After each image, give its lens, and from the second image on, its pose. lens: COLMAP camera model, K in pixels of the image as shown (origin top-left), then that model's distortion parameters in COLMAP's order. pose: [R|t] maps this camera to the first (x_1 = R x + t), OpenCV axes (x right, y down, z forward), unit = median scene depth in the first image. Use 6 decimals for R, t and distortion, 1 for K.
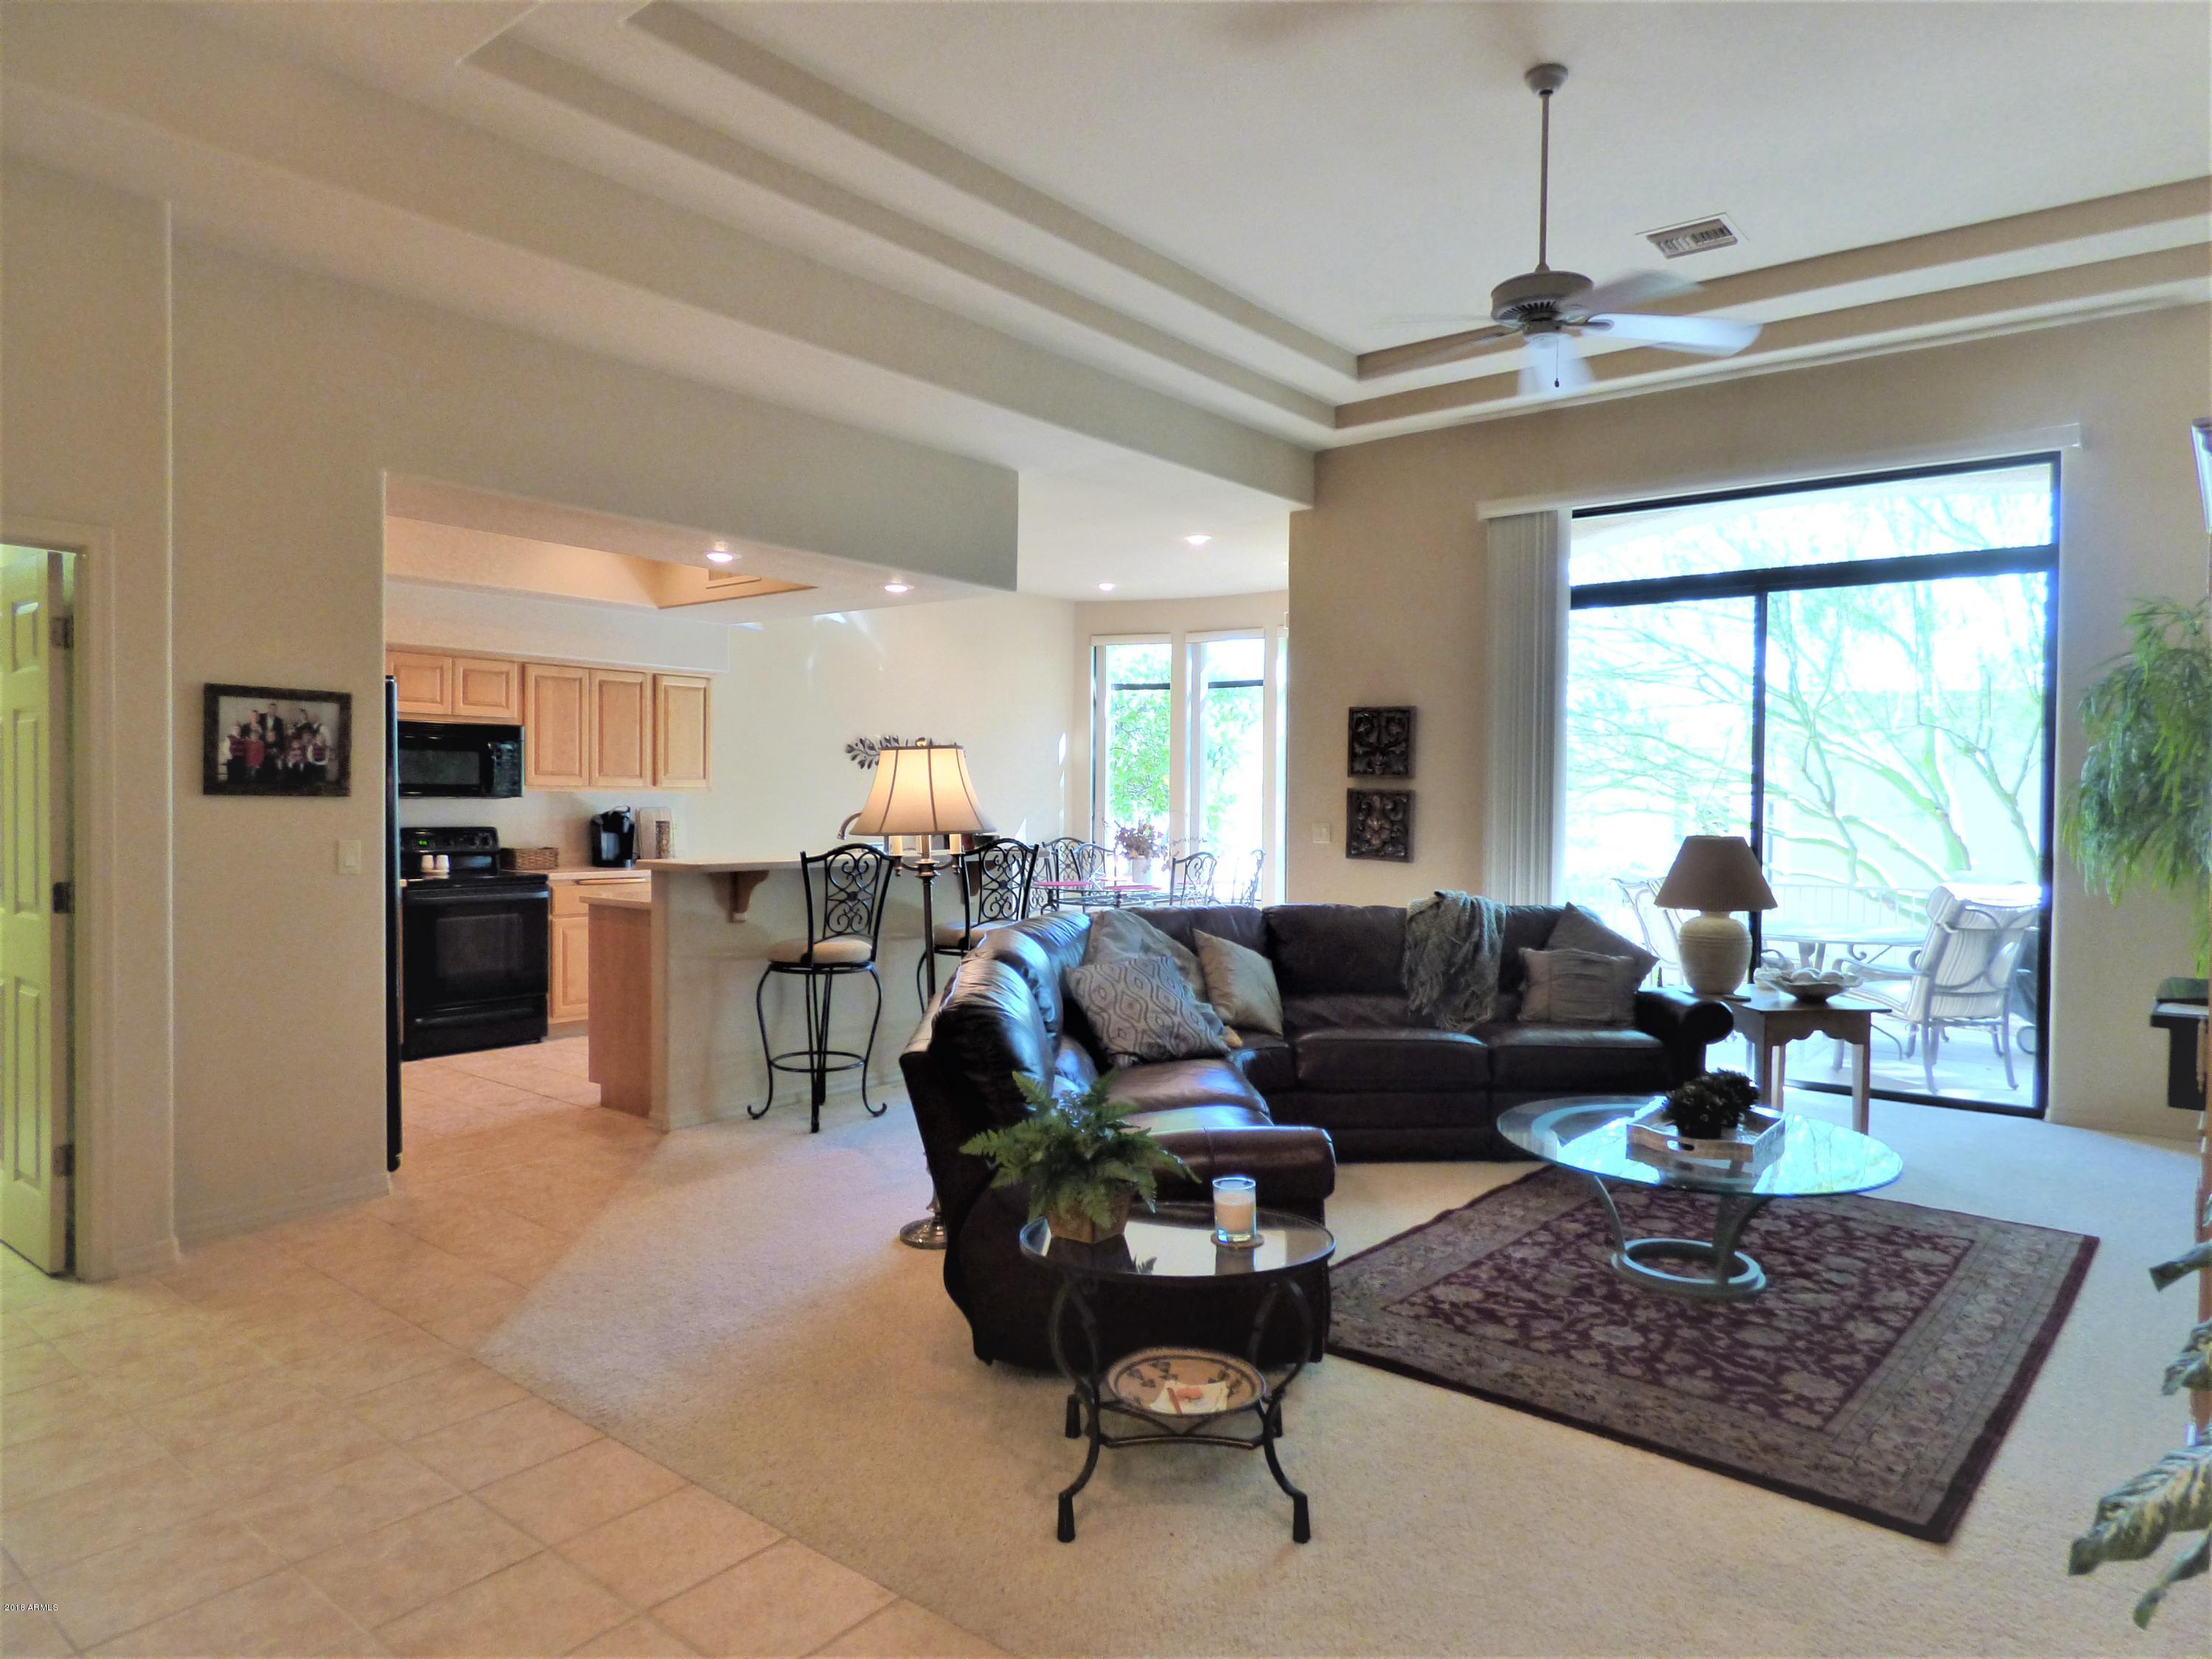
lens RADIAL K [[1364.2, 0, 1087.4], [0, 1364.2, 825.5], [0, 0, 1]] dist [0.001040, -0.030138]
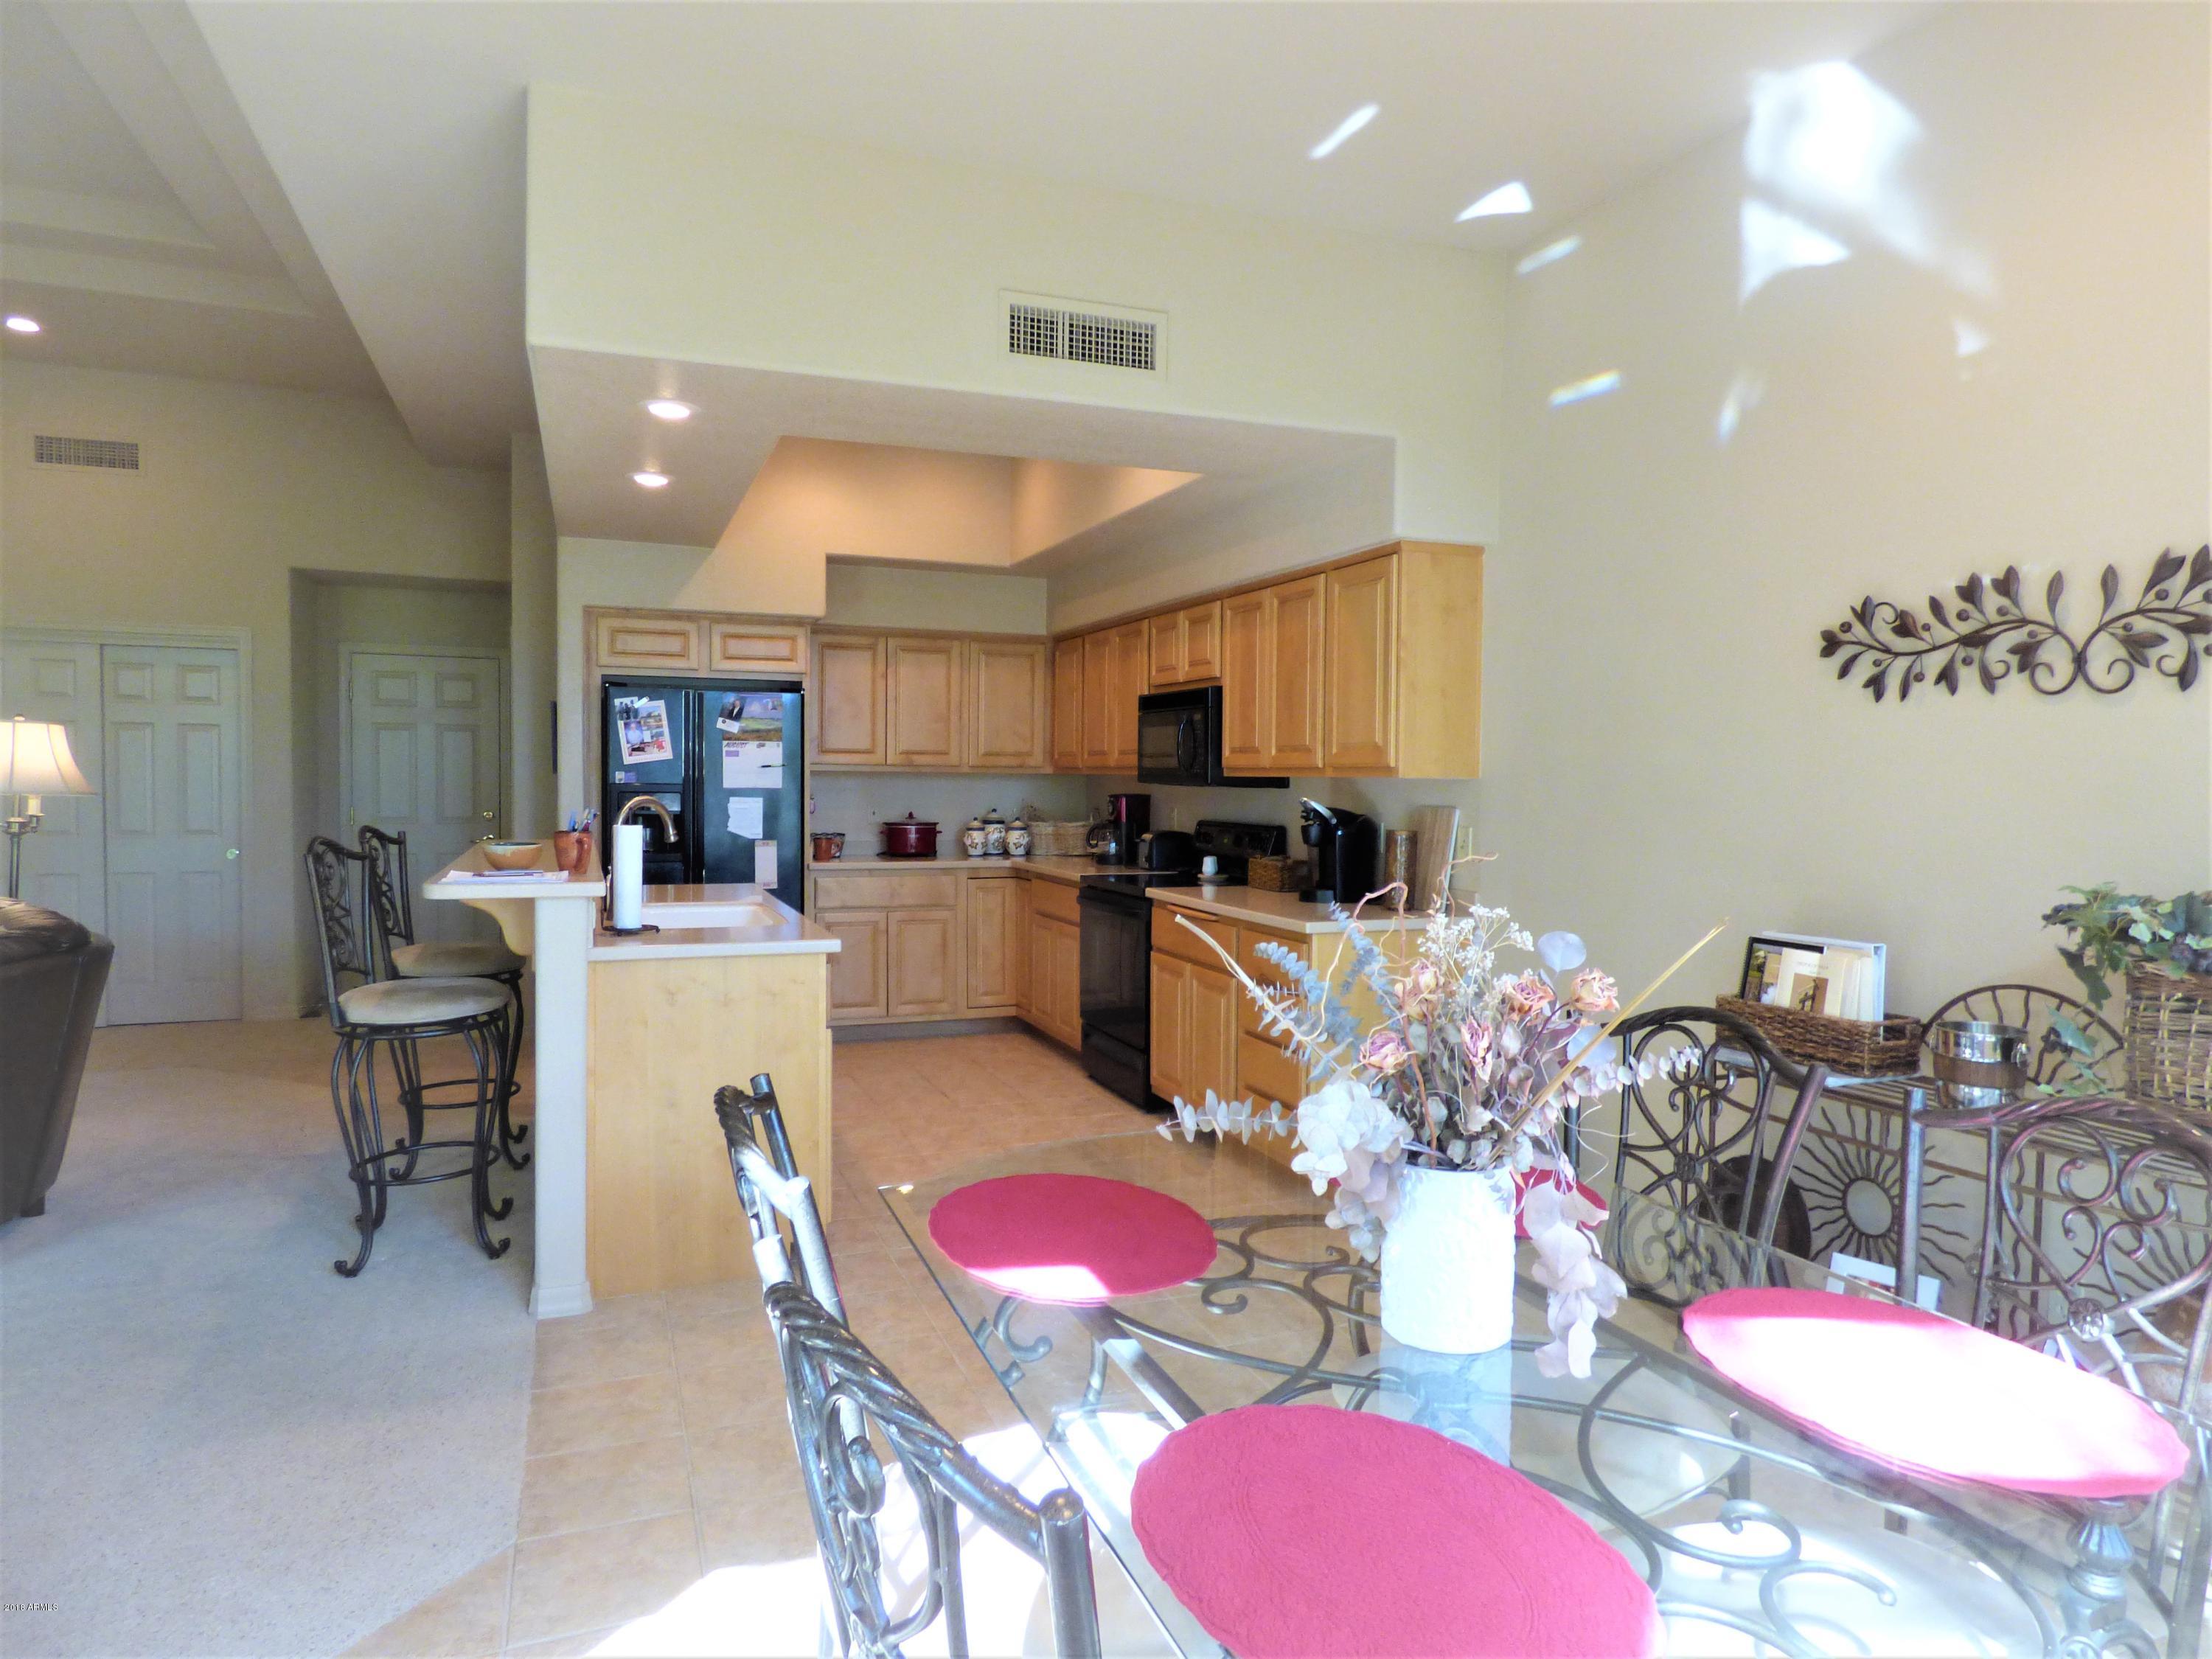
lens RADIAL K [[1359.3, 0, 1092.6], [0, 1359.3, 823.8], [0, 0, 1]] dist [-0.001444, -0.015641]
pose [[-0.498797, 0.015450, -0.866581, 0.270684], [-0.036902, 0.998556, 0.039044, -0.028257], [0.865933, 0.051453, -0.497506, 1.453278]]
